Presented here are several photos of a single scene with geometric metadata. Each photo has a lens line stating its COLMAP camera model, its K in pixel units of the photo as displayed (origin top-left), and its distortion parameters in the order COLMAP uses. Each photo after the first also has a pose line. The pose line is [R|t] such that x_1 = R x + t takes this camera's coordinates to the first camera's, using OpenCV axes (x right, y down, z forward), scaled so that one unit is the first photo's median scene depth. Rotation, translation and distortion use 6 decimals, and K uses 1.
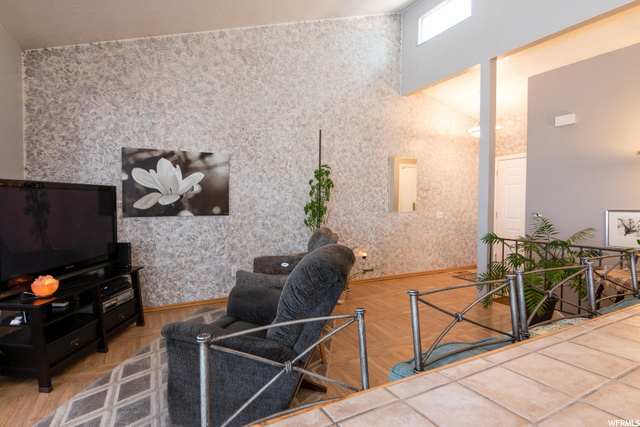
lens RADIAL K [[283.8, 0, 320.0], [0, 283.8, 213.5], [0, 0, 1]] dist [-0.001666, -0.000671]
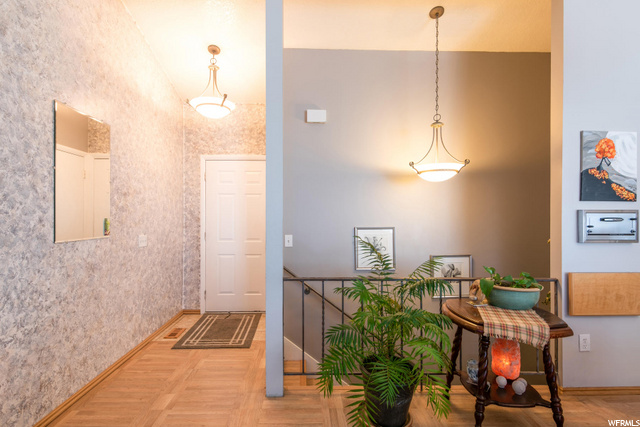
lens RADIAL K [[350.9, 0, 318.2], [0, 350.9, 219.2], [0, 0, 1]] dist [0.002426, -0.000163]
pose [[0.509330, -0.000538, 0.860571, 0.016856], [0.030235, 0.999394, -0.017270, -0.024879], [-0.860040, 0.034816, 0.509038, 0.597314]]
